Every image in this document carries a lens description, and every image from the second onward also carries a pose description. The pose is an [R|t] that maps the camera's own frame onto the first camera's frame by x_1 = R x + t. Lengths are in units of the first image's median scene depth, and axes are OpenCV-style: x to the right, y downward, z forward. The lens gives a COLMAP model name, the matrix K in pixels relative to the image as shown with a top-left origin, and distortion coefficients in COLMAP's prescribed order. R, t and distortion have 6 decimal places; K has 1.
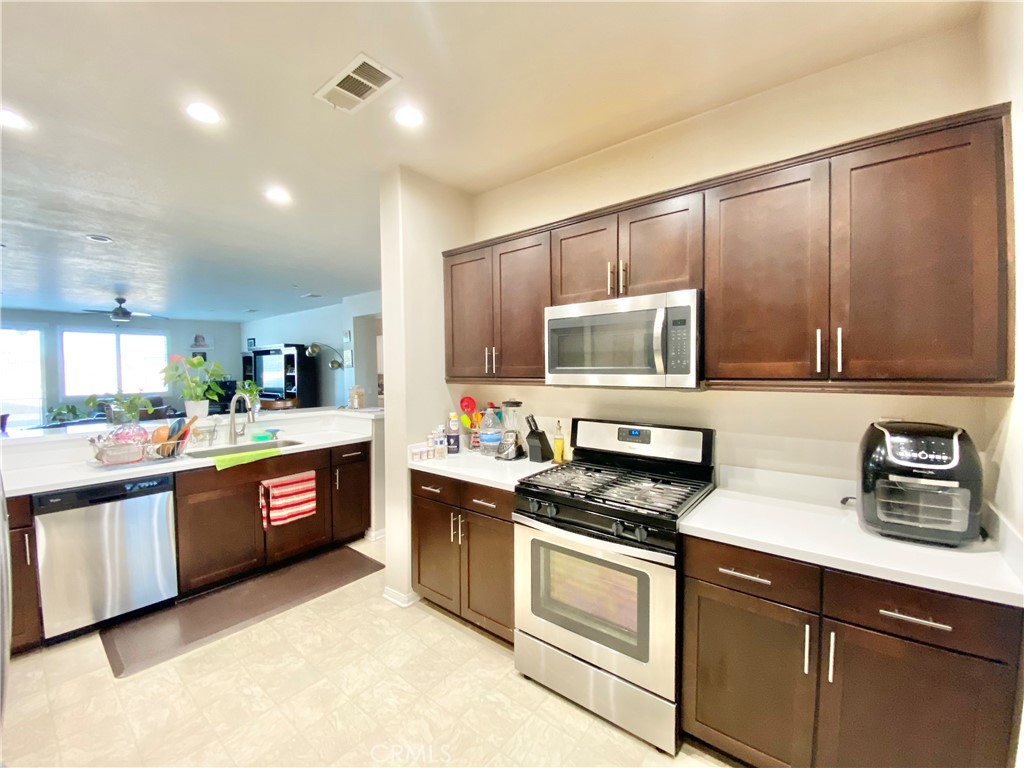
lens RADIAL K [[417.0, 0, 510.2], [0, 417.0, 382.3], [0, 0, 1]] dist [0.001895, 0.000146]
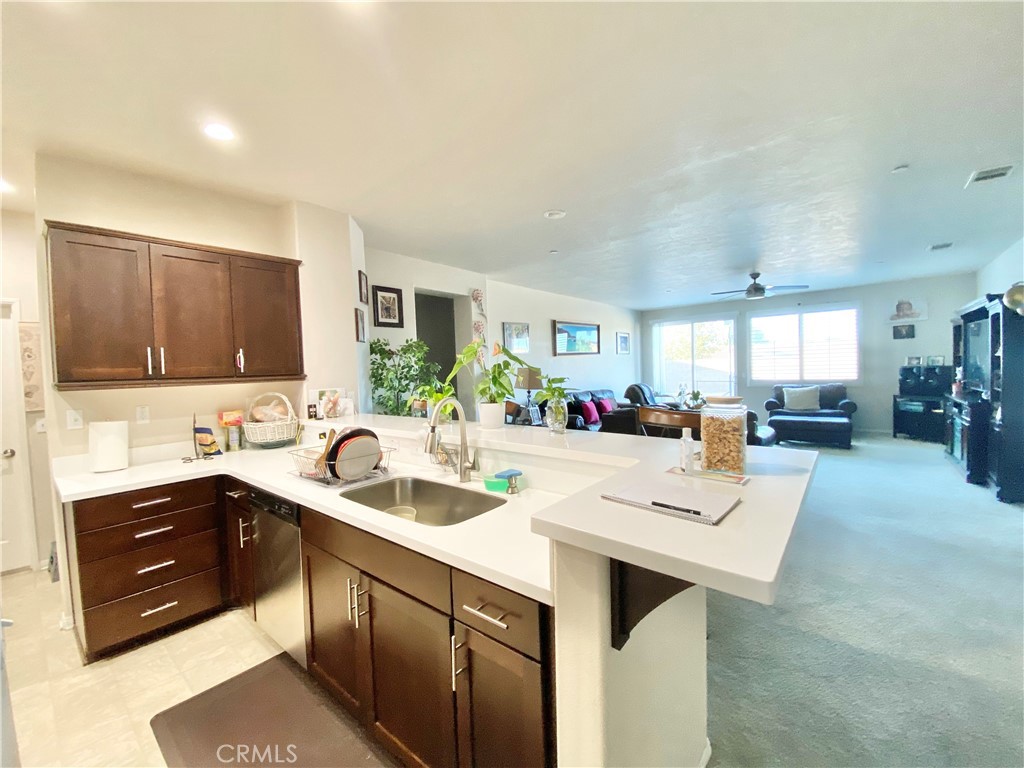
lens RADIAL K [[417.0, 0, 508.9], [0, 417.0, 385.4], [0, 0, 1]] dist [0.001895, 0.000146]
pose [[-0.018255, 0.050332, -0.998566, -0.019940], [-0.002444, 0.998727, 0.050385, -0.004508], [0.999830, 0.003360, -0.018108, 0.388959]]
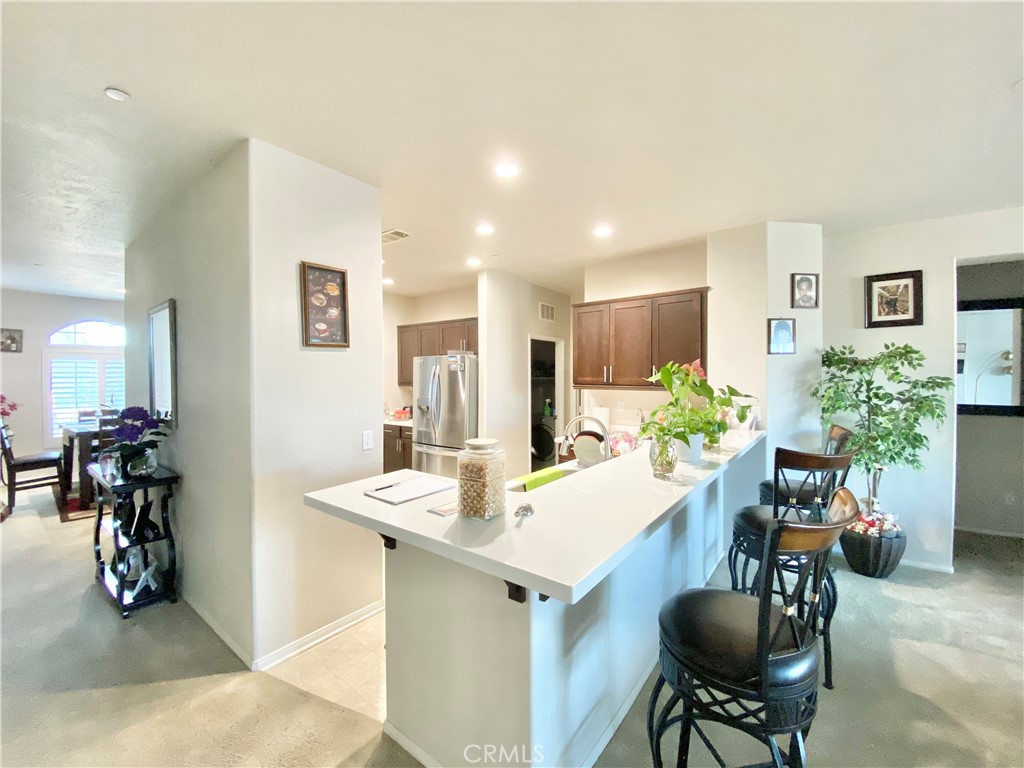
lens RADIAL K [[417.0, 0, 511.0], [0, 417.0, 378.0], [0, 0, 1]] dist [0.001895, 0.000146]
pose [[-0.999796, 0.011106, -0.016879, -0.112881], [0.010353, 0.998975, 0.044067, -0.015552], [0.017351, 0.043883, -0.998886, 0.517520]]
